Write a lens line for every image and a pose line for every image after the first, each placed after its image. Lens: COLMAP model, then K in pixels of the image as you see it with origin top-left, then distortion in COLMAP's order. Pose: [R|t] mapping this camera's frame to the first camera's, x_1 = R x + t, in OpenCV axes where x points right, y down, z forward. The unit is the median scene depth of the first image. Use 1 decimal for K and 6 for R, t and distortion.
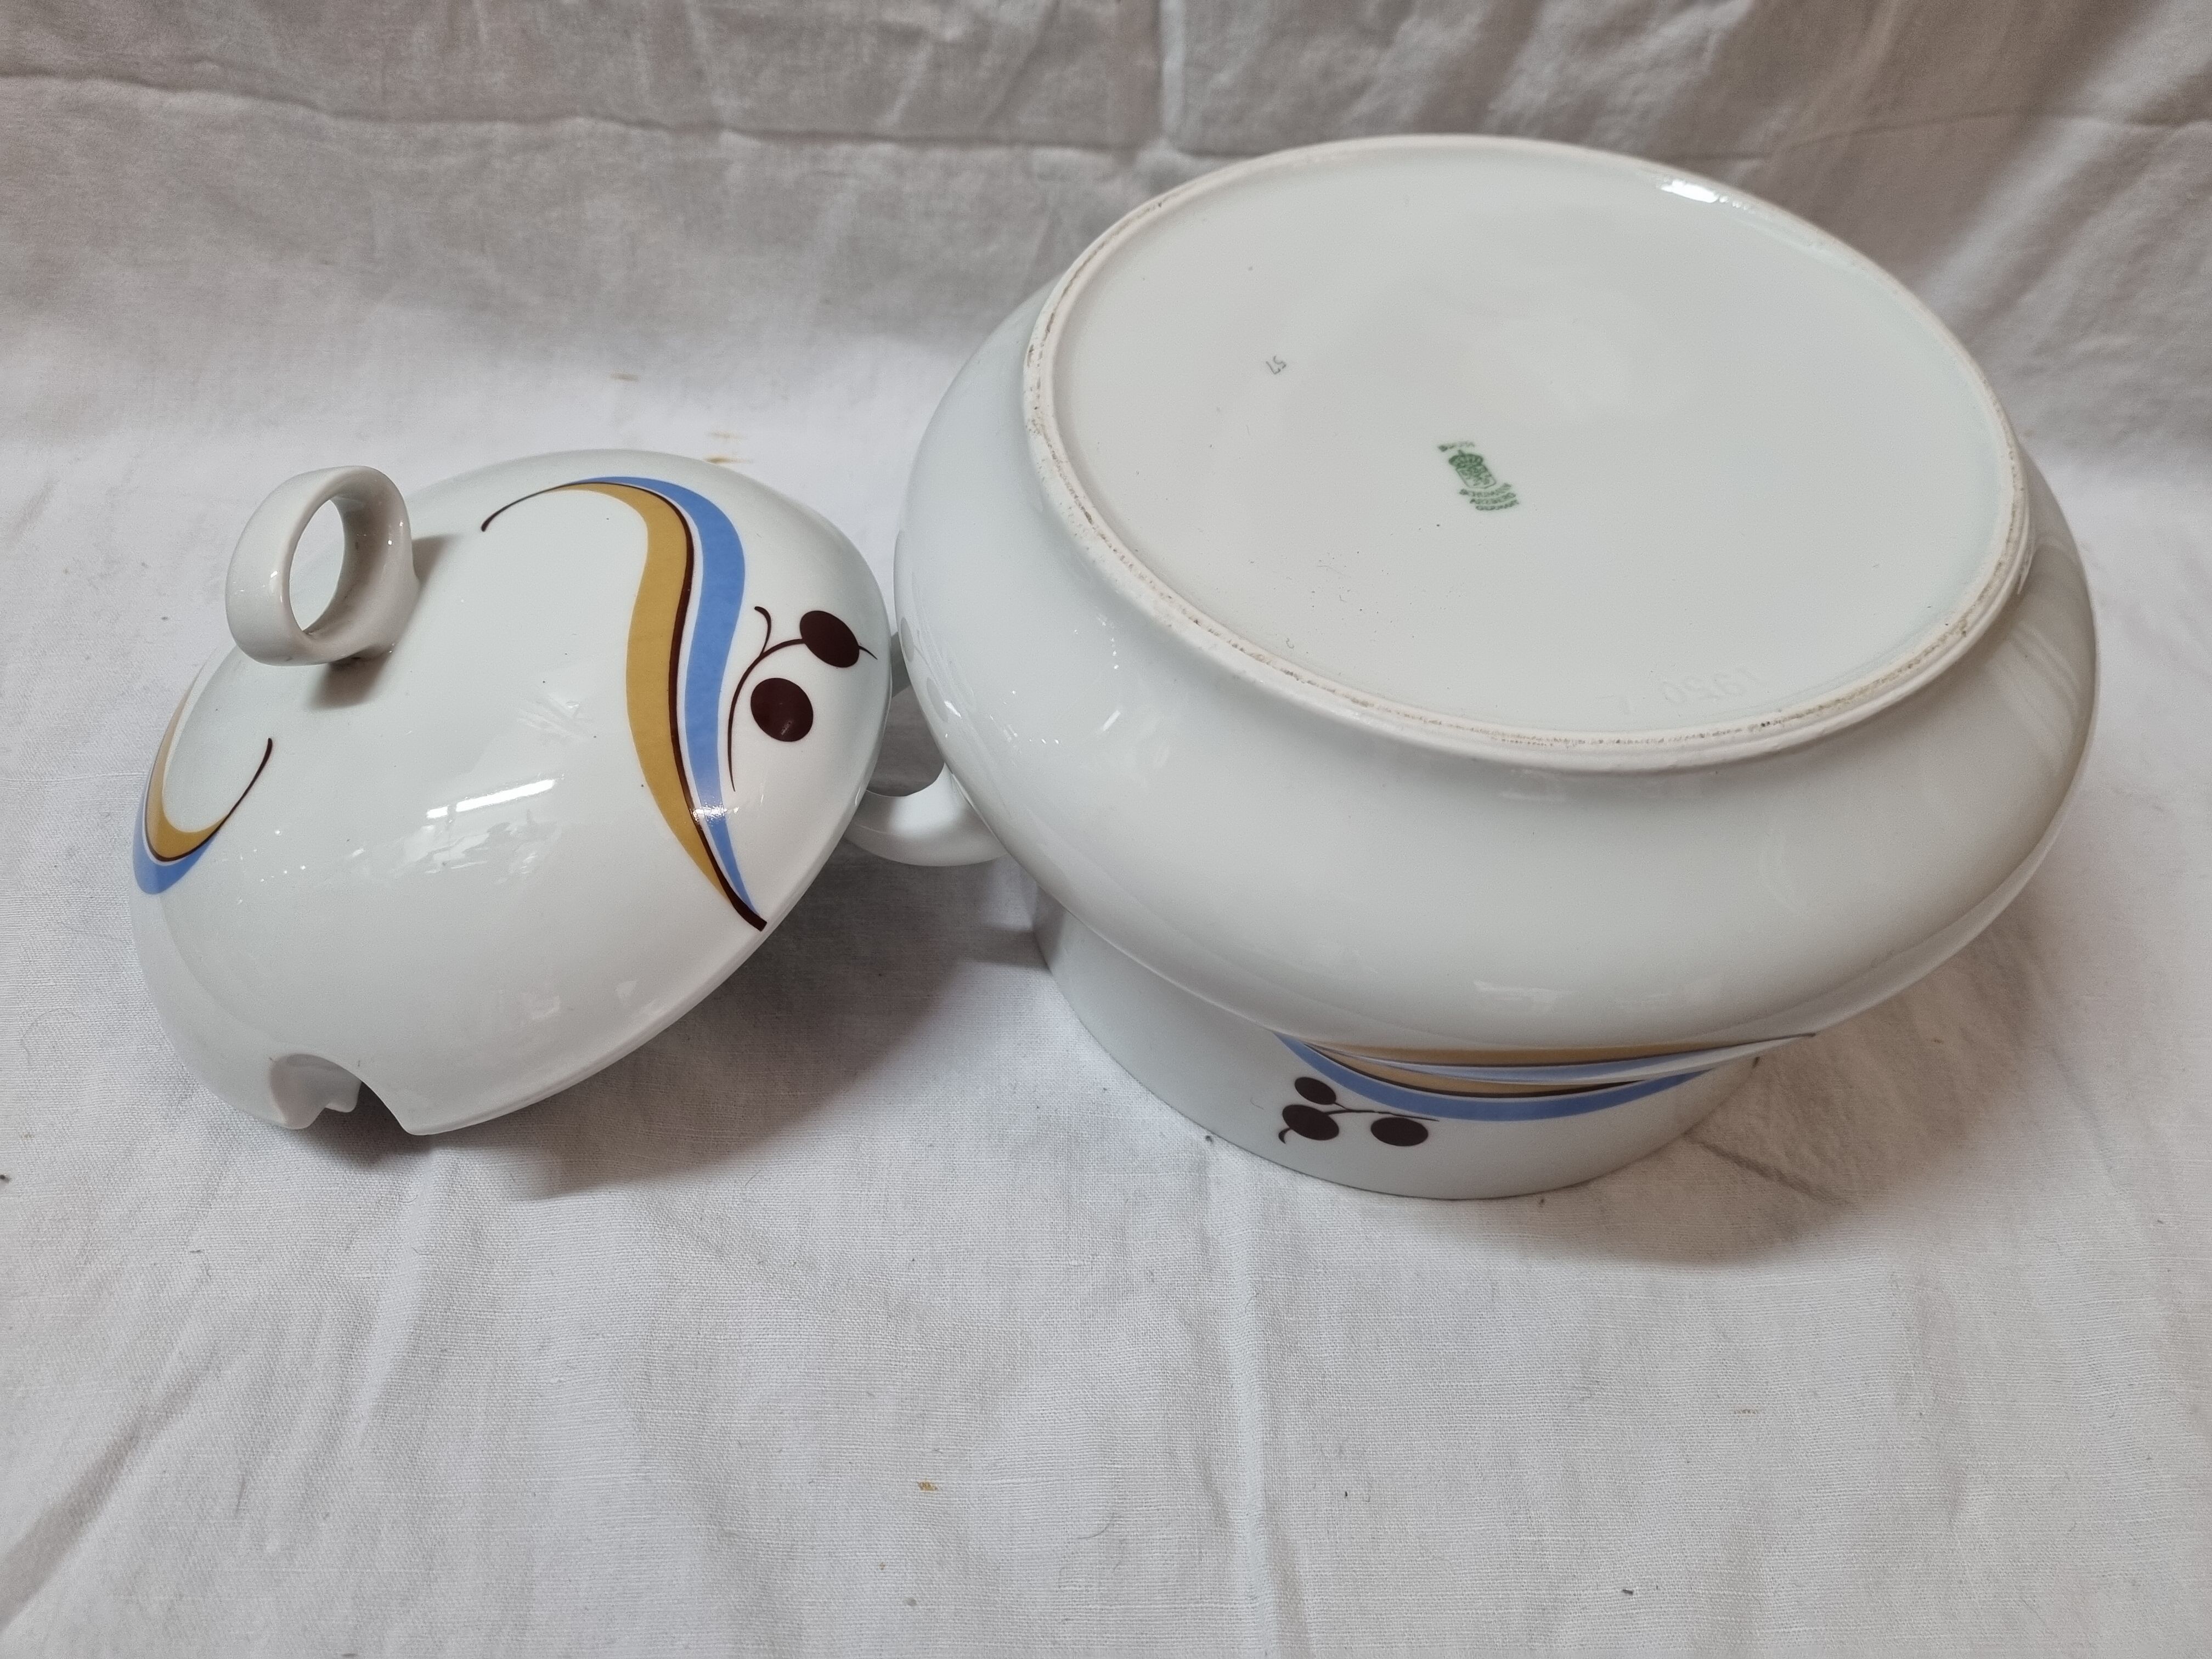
lens RADIAL K [[1733.9, 0, 1126.2], [0, 1733.9, 828.4], [0, 0, 1]] dist [0.048467, -0.043898]
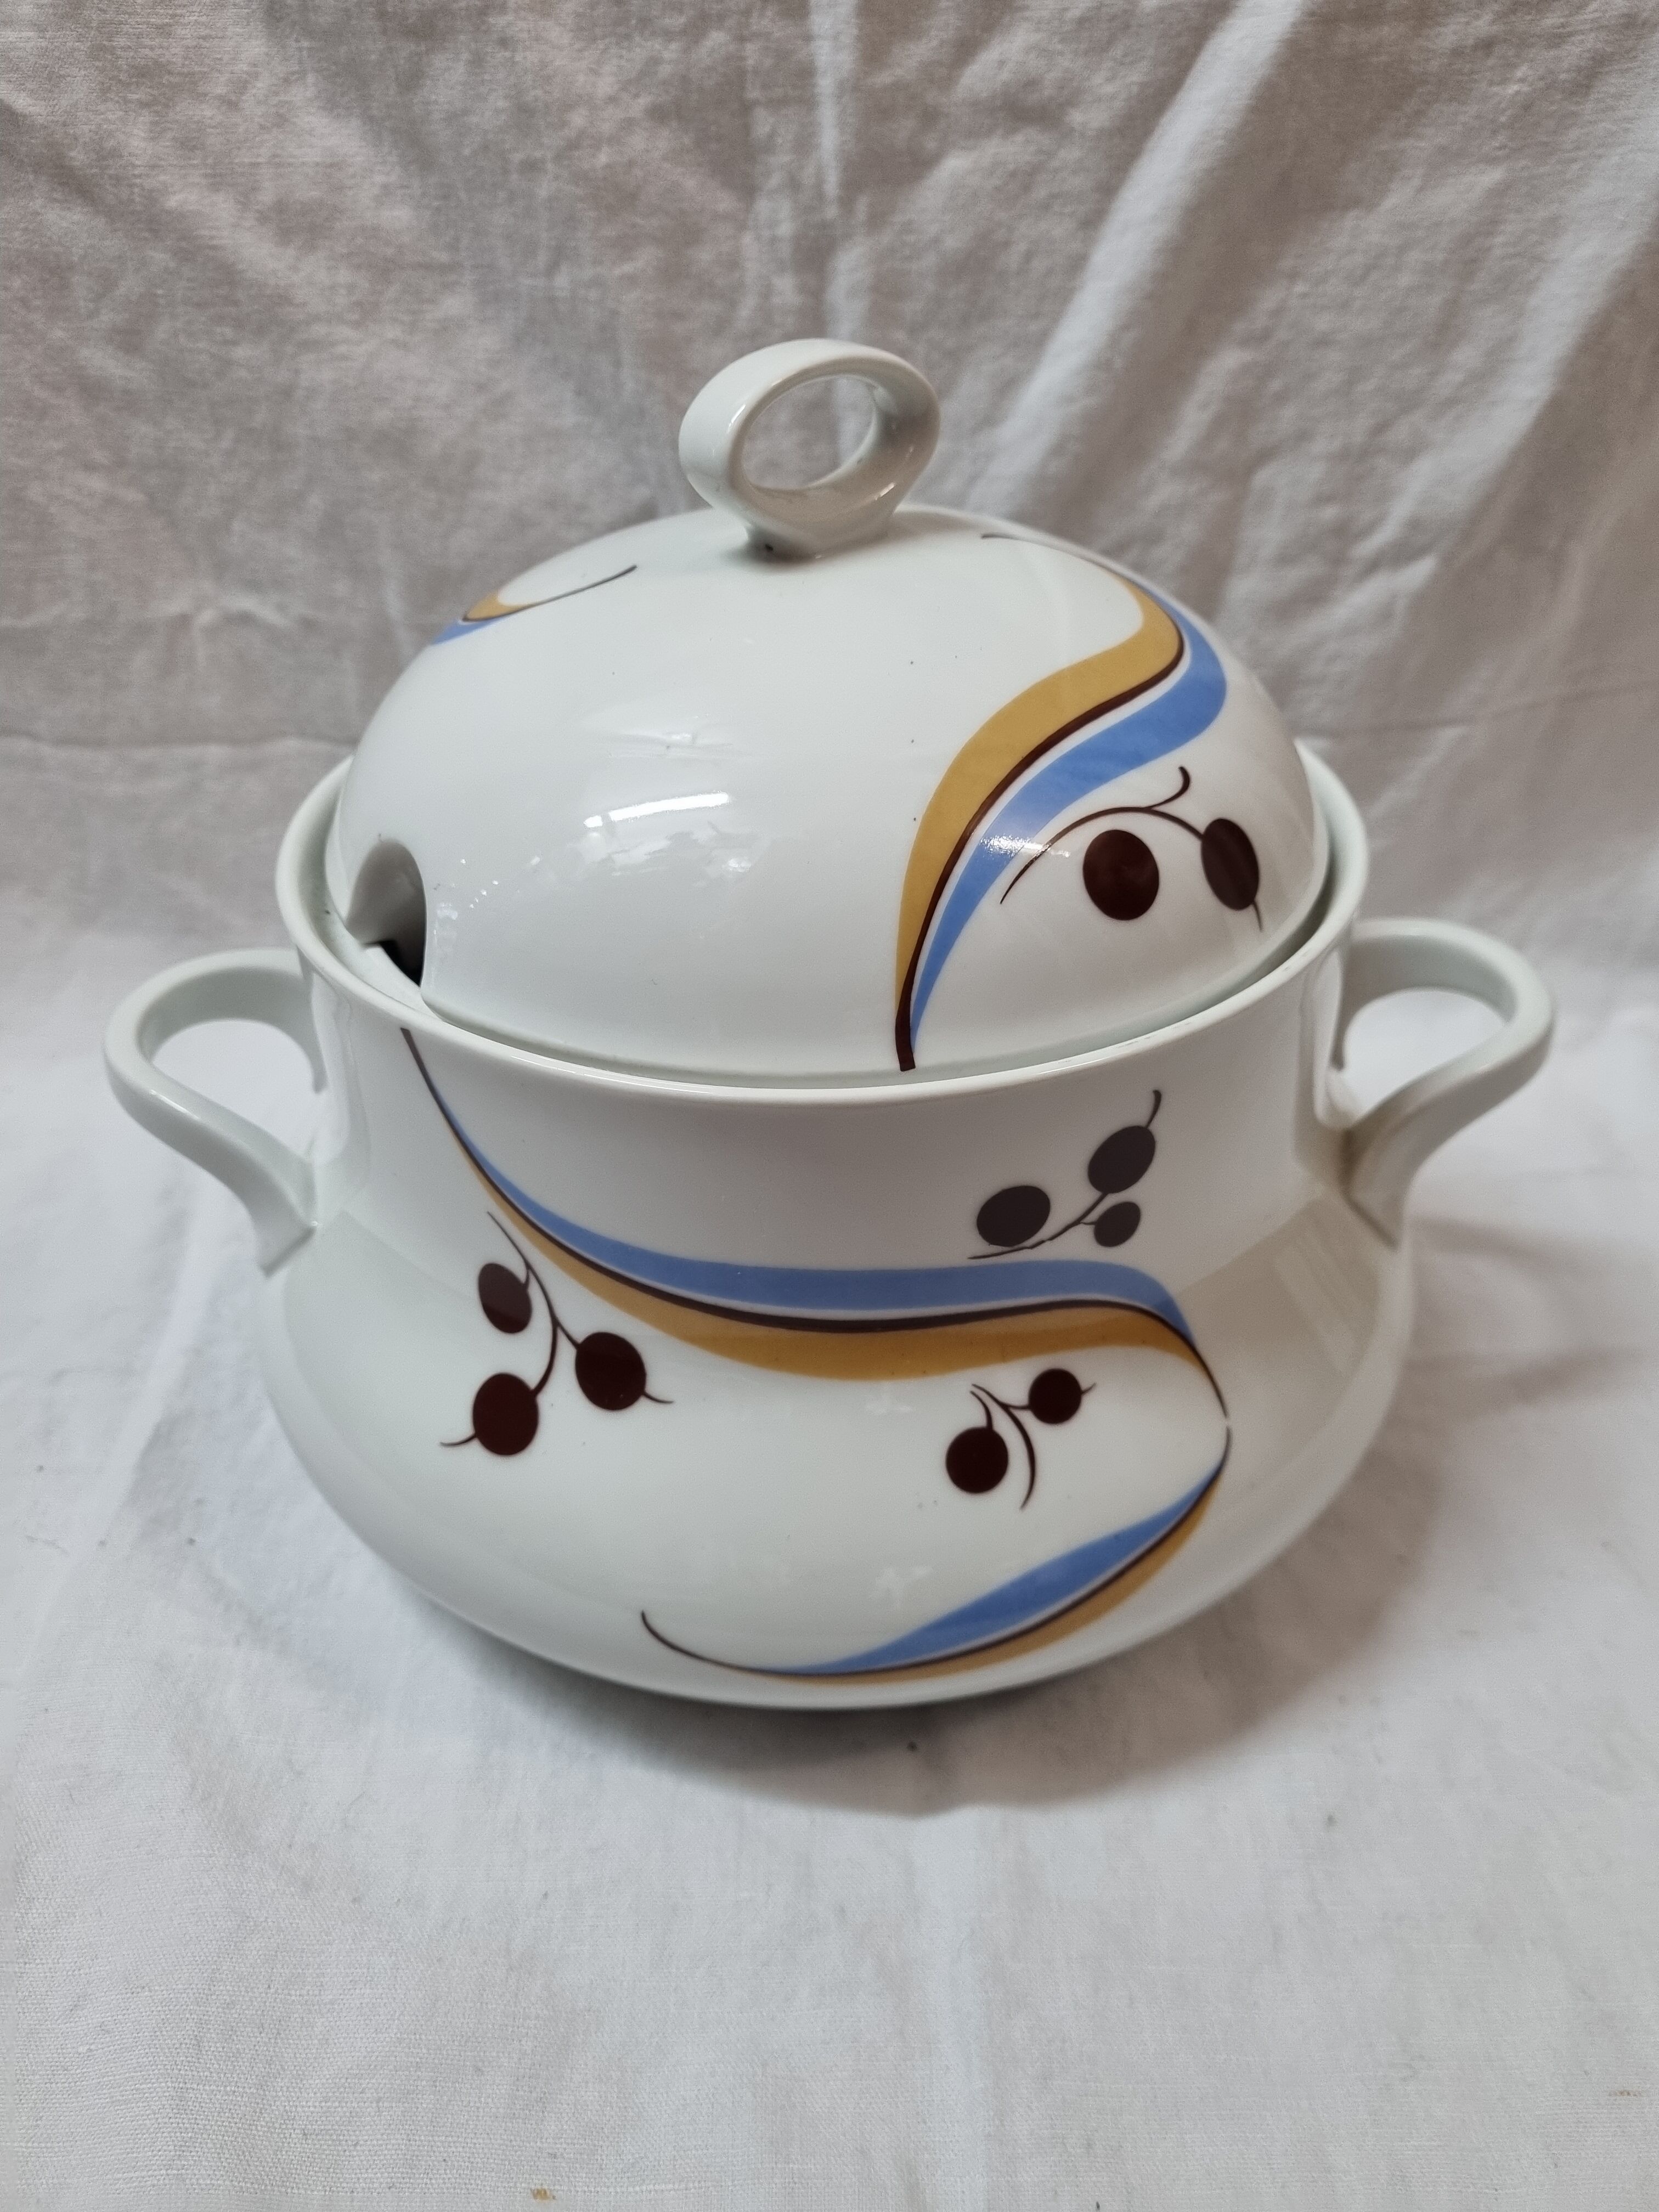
lens RADIAL K [[1763.8, 0, 829.5], [0, 1763.8, 1106.0], [0, 0, 1]] dist [0.027659, -0.040384]
pose [[0.998675, -0.028452, -0.042871, 0.040813], [0.014693, 0.956208, -0.292320, 0.107516], [0.049311, 0.291303, 0.955359, 0.093520]]
